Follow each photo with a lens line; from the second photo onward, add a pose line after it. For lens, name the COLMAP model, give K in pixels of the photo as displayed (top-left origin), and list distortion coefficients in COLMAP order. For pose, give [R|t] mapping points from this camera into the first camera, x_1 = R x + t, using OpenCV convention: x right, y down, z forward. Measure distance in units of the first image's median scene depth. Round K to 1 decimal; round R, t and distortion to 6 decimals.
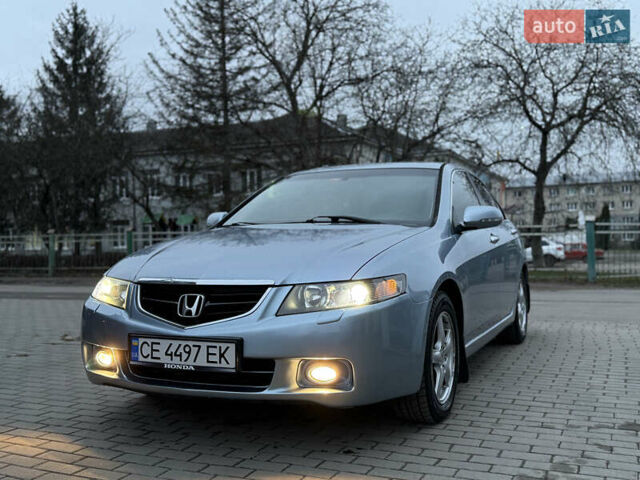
lens RADIAL K [[690.2, 0, 319.7], [0, 690.2, 238.4], [0, 0, 1]] dist [0.168077, -0.373236]
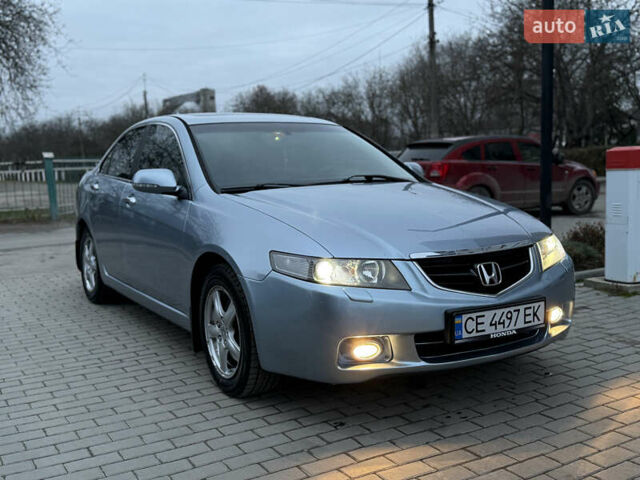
lens RADIAL K [[691.6, 0, 324.1], [0, 691.6, 244.8], [0, 0, 1]] dist [0.155210, -0.324239]
pose [[0.575520, -0.106488, 0.810825, -0.884427], [0.019031, 0.992961, 0.116901, -0.052613], [-0.817566, -0.051848, 0.573495, 0.481838]]
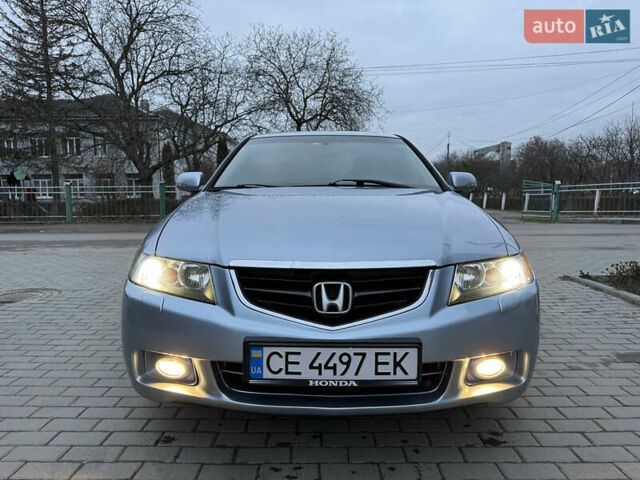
lens RADIAL K [[451.1, 0, 318.9], [0, 451.1, 238.6], [0, 0, 1]] dist [0.051530, -0.060214]
pose [[0.915901, -0.033176, 0.400032, -0.305141], [-0.007338, 0.995028, 0.099322, -0.011987], [-0.401338, -0.093905, 0.911104, 0.441668]]
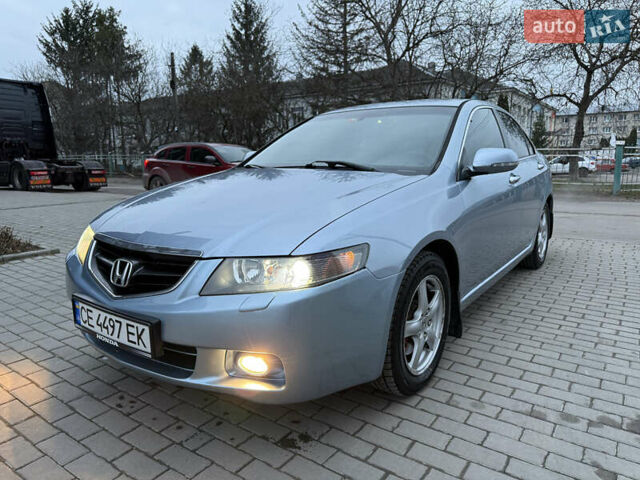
lens RADIAL K [[451.8, 0, 321.6], [0, 451.8, 240.0], [0, 0, 1]] dist [0.030045, -0.038526]
pose [[0.979542, 0.040873, -0.197045, 0.141657], [-0.002856, 0.981882, 0.189474, -0.044527], [0.201219, -0.185035, 0.961911, 0.384343]]
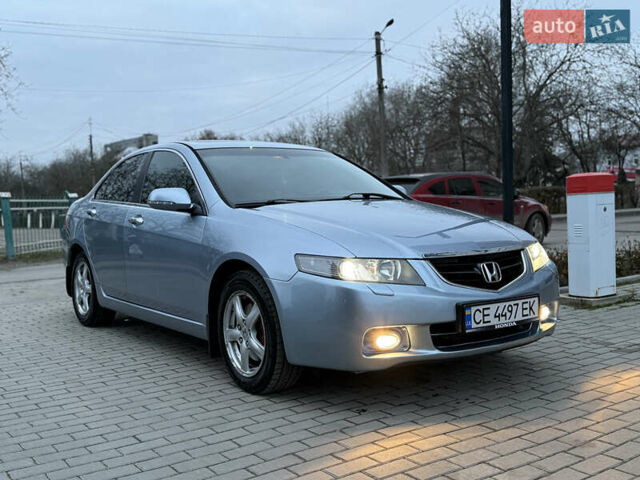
lens RADIAL K [[690.2, 0, 320.6], [0, 690.2, 245.8], [0, 0, 1]] dist [0.146752, -0.282848]
pose [[0.512383, -0.062180, 0.856503, -1.005384], [0.025295, 0.998035, 0.057323, -0.013943], [-0.858385, -0.007706, 0.512949, 0.512364]]
